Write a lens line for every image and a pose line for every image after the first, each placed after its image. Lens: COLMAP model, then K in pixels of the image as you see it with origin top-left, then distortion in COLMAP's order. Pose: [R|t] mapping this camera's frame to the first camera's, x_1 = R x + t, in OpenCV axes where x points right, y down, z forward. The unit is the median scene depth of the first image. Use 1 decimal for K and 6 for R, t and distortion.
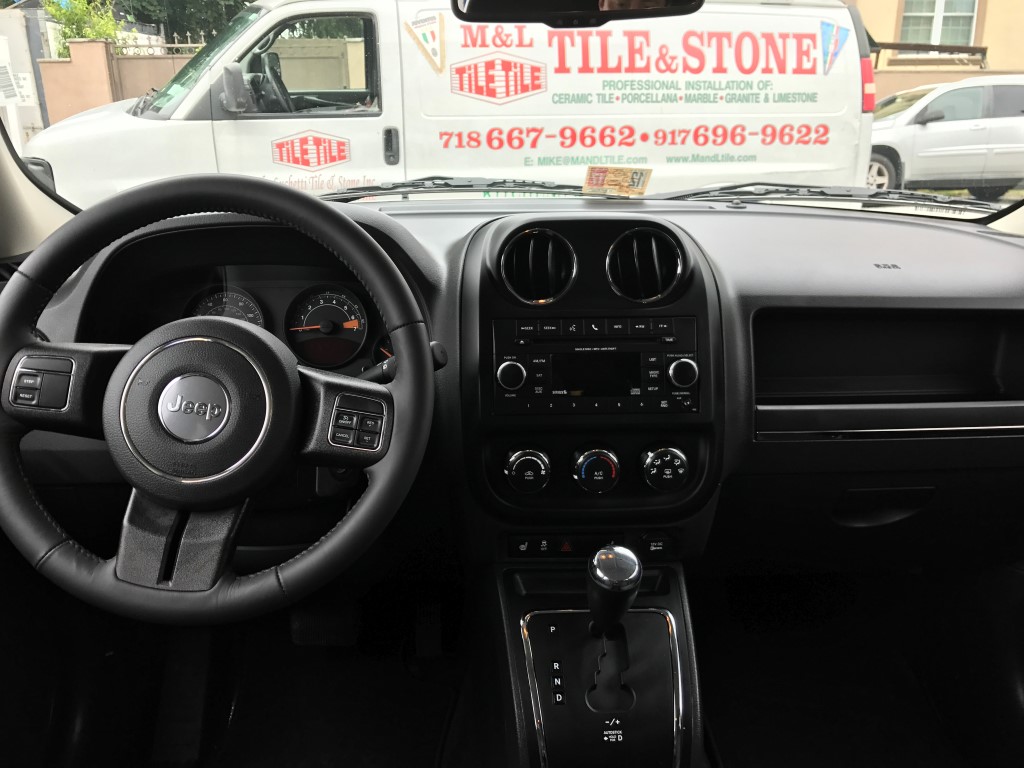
lens RADIAL K [[844.4, 0, 497.4], [0, 844.4, 384.9], [0, 0, 1]] dist [0.001571, 0.007671]
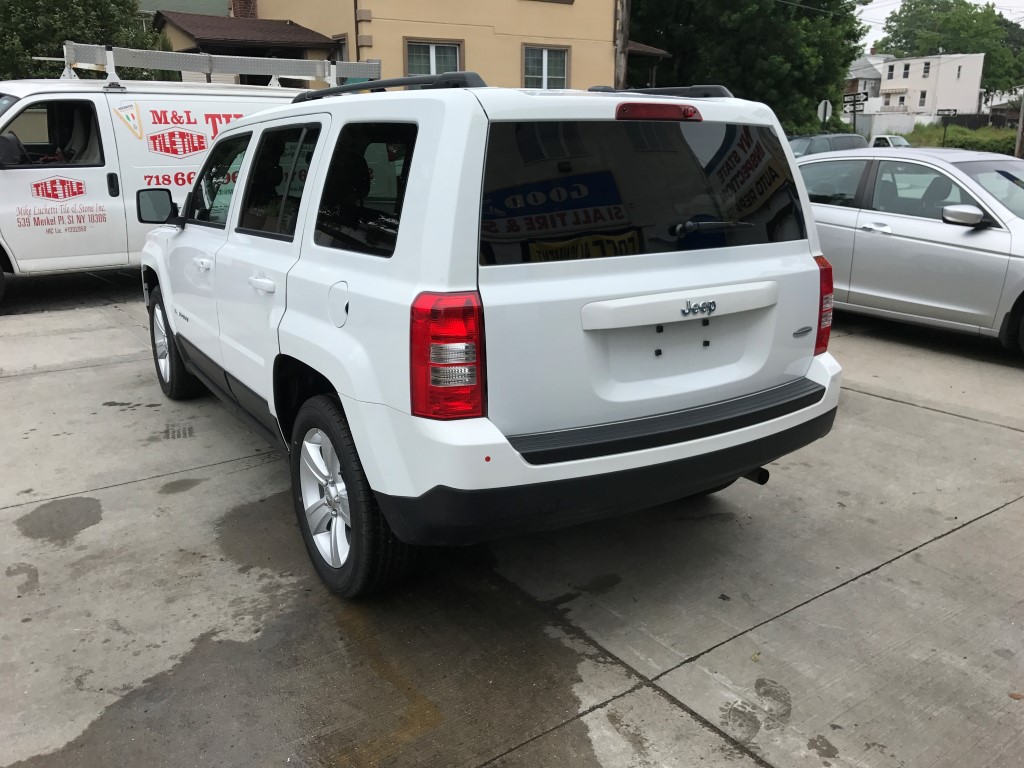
lens RADIAL K [[844.4, 0, 501.6], [0, 844.4, 379.7], [0, 0, 1]] dist [0.001571, 0.007671]
pose [[0.871695, -0.129324, 0.472676, -0.278995], [0.145258, 0.989390, 0.002815, 0.174498], [-0.468025, 0.066207, 0.881232, -0.690562]]
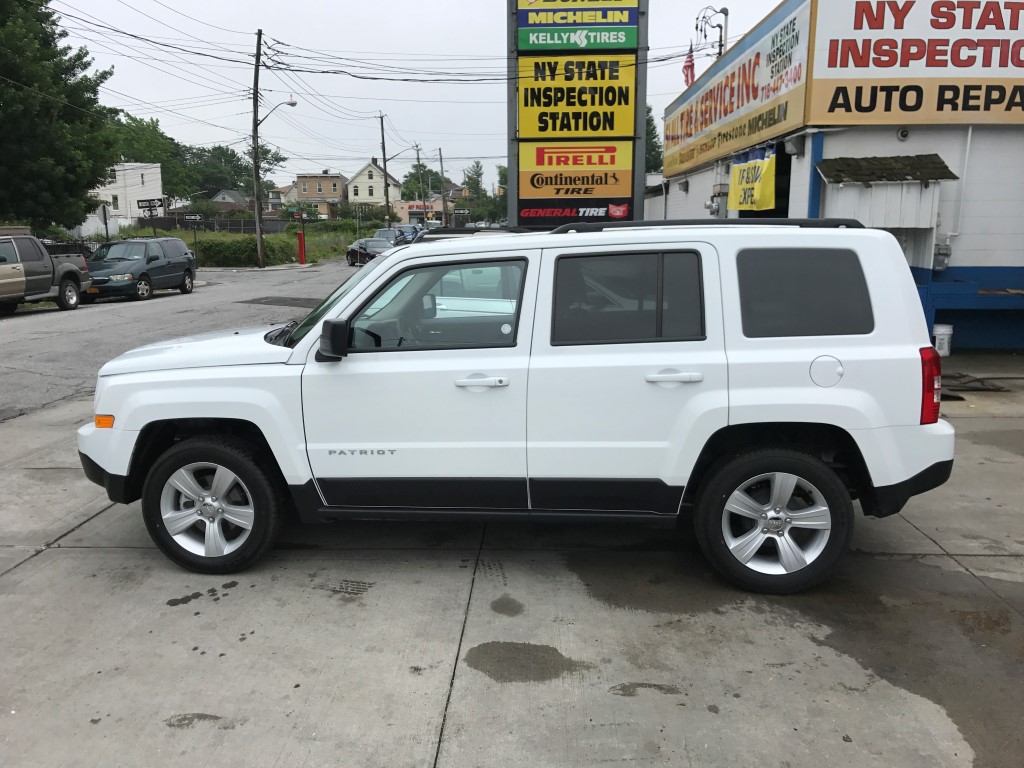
lens RADIAL K [[844.4, 0, 505.3], [0, 844.4, 384.9], [0, 0, 1]] dist [0.001571, 0.007671]
pose [[0.153599, -0.169147, 0.973549, -0.861842], [0.308998, 0.944051, 0.115271, -0.036762], [-0.938577, 0.283119, 0.197271, -0.100885]]
